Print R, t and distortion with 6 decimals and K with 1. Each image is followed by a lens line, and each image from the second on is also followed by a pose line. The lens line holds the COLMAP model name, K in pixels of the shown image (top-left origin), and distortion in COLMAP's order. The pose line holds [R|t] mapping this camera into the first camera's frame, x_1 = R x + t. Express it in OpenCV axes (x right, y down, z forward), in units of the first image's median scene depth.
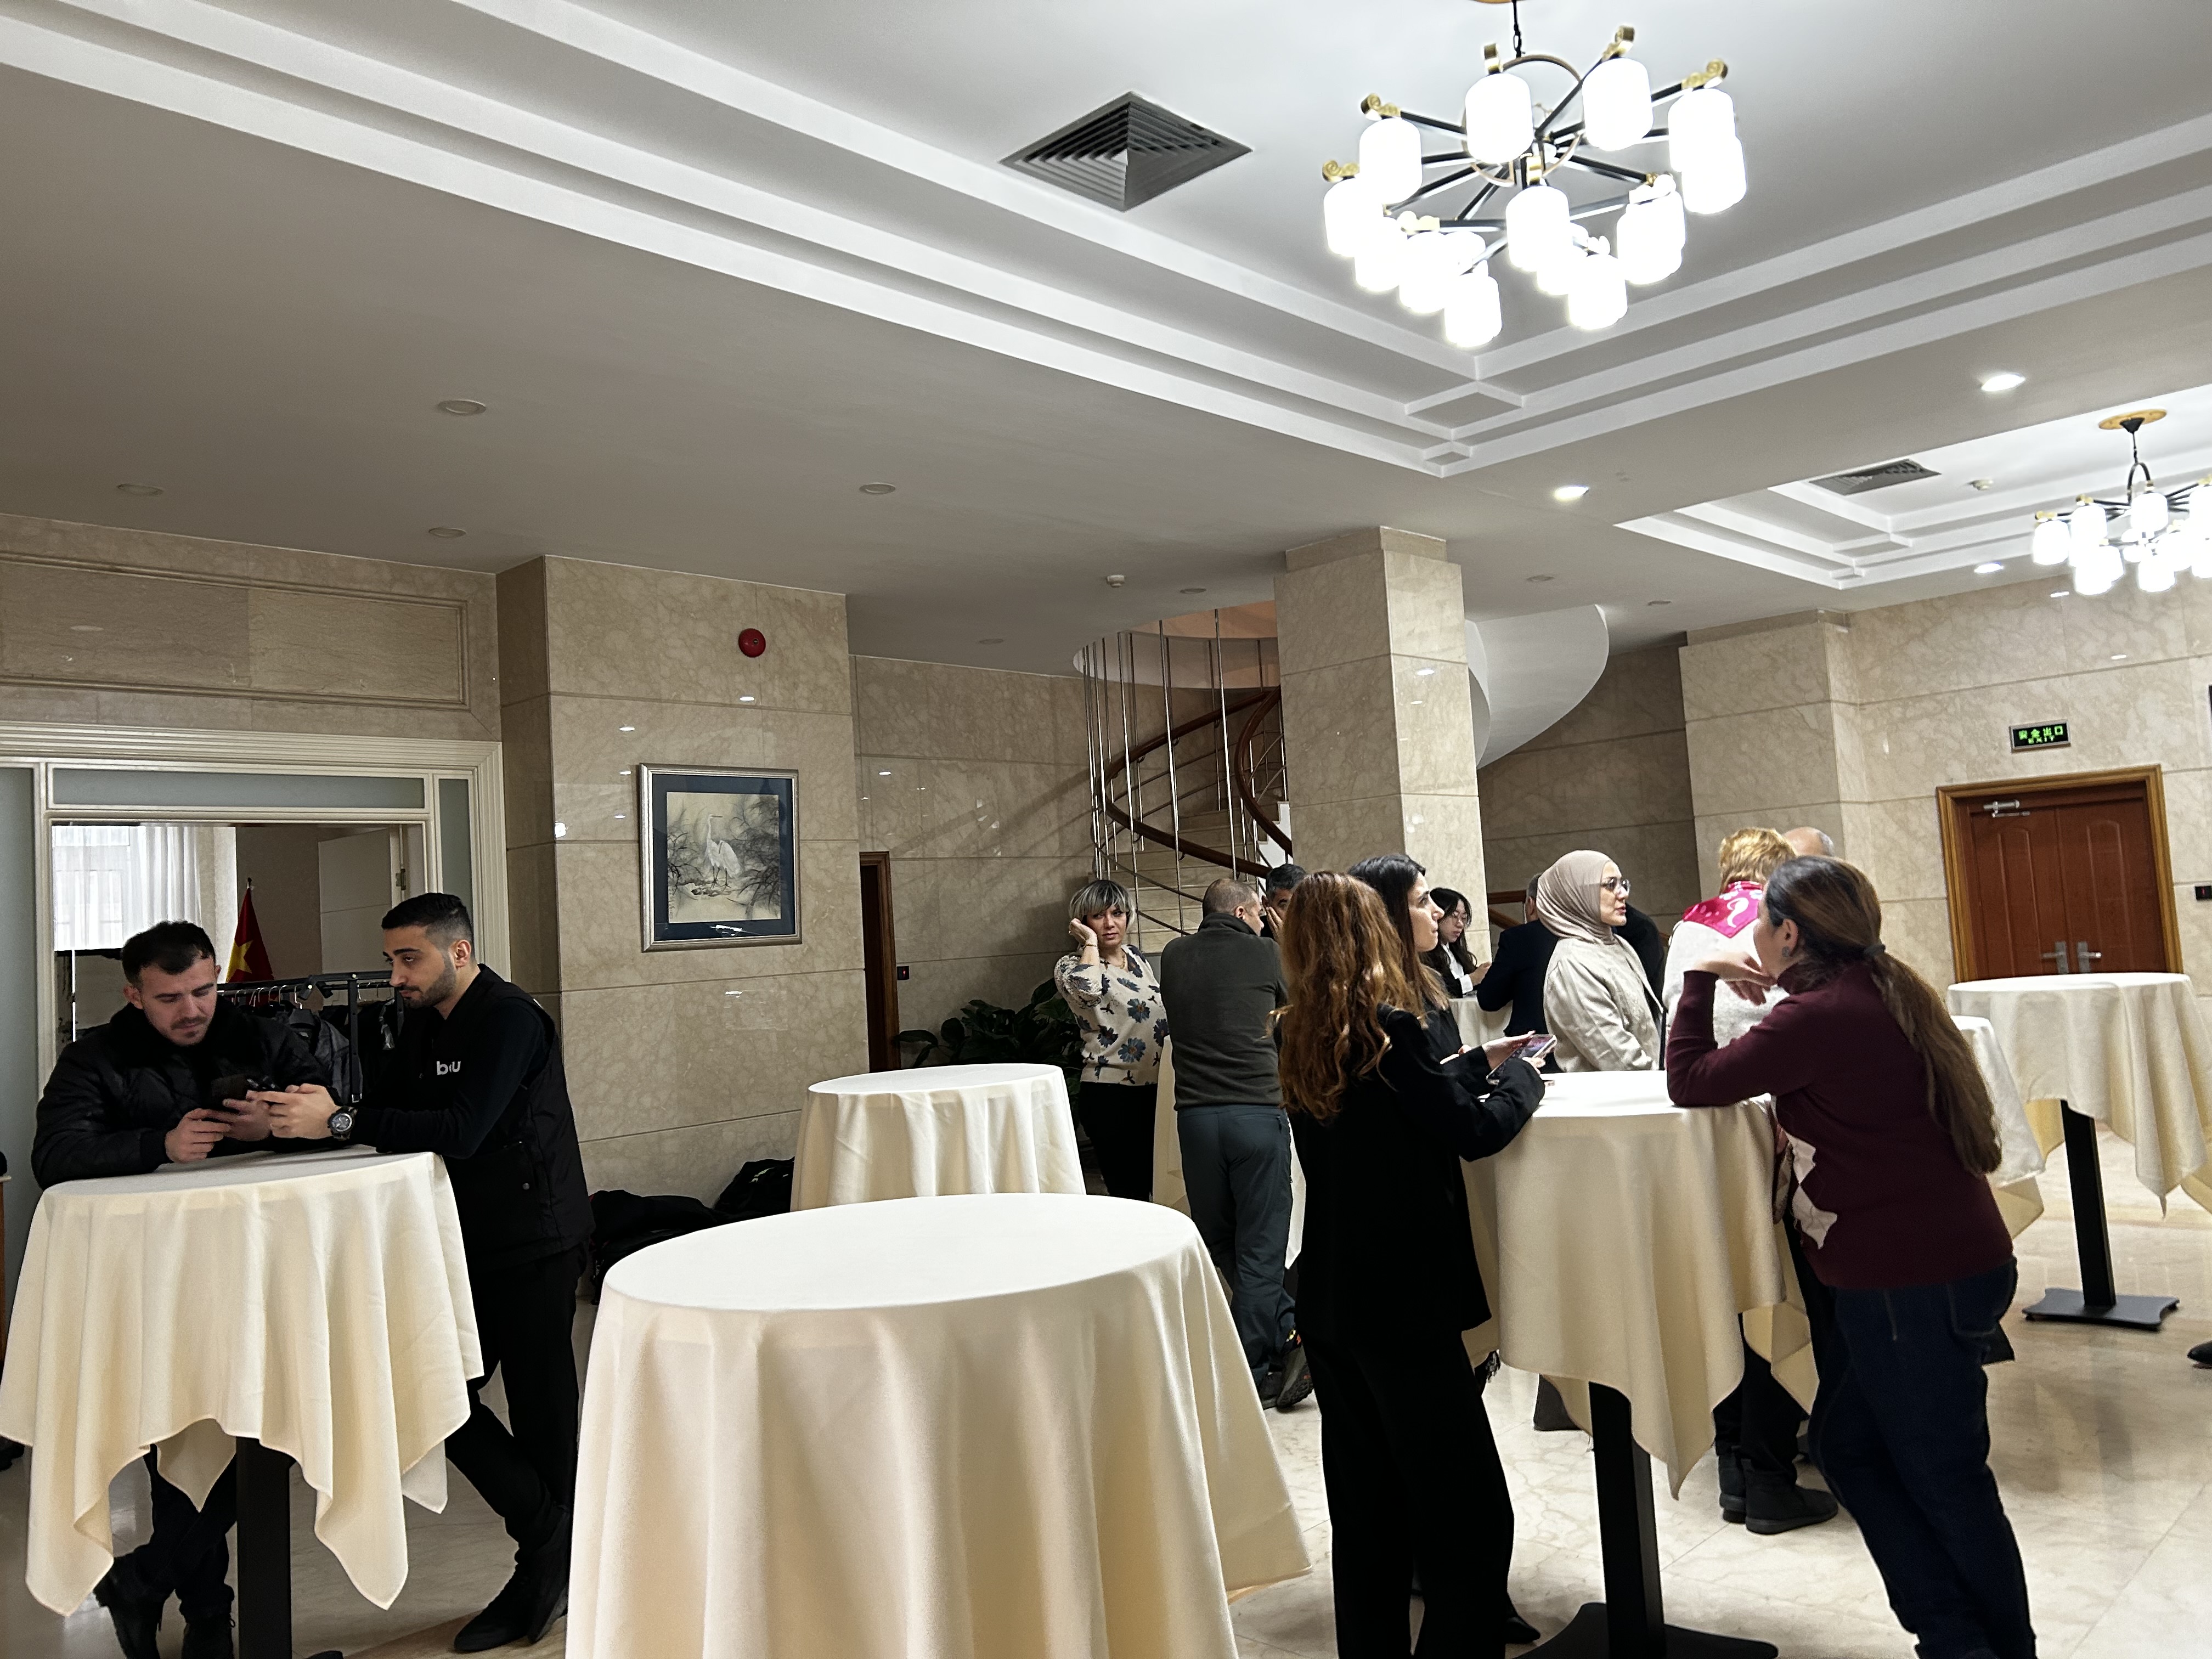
lens RADIAL K [[1702.4, 0, 1119.4], [0, 1702.4, 856.4], [0, 0, 1]] dist [0.100419, -0.121205]
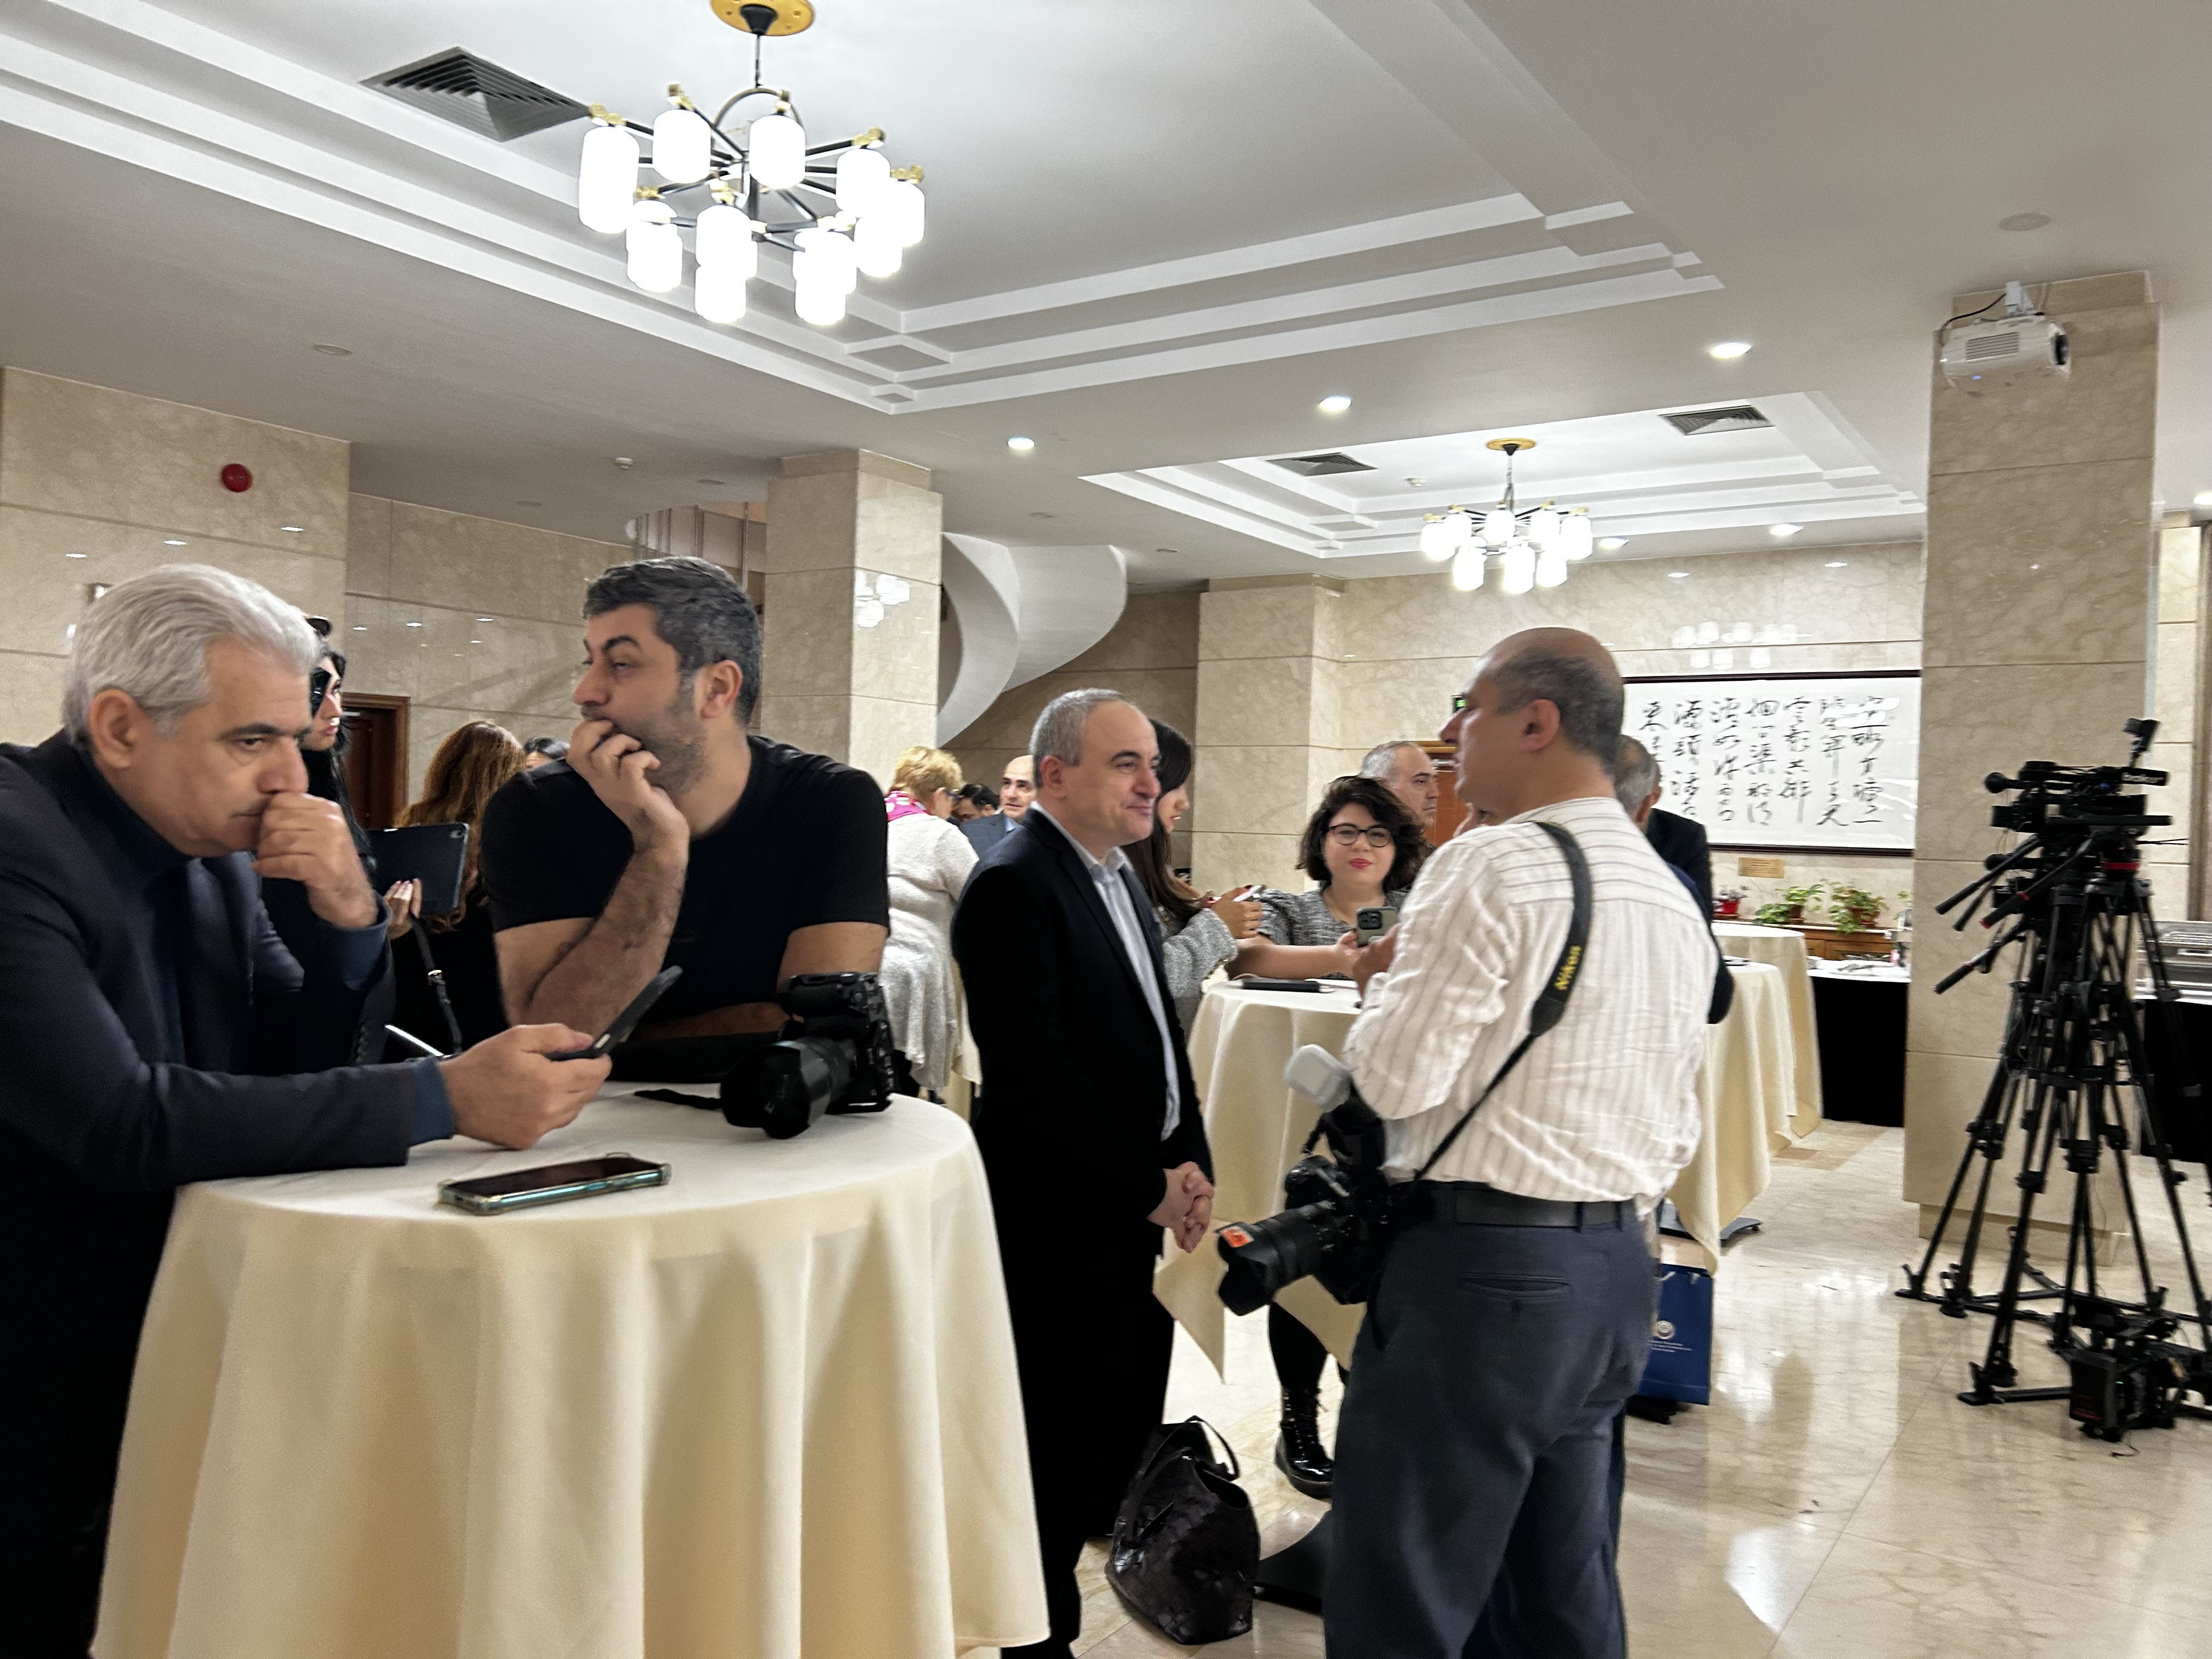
lens RADIAL K [[1702.4, 0, 1119.4], [0, 1702.4, 856.4], [0, 0, 1]] dist [0.100419, -0.121205]
pose [[0.982695, 0.092778, 0.160322, 0.152927], [-0.102866, 0.993129, 0.055793, -0.011435], [-0.154044, -0.071319, 0.985487, -0.117074]]
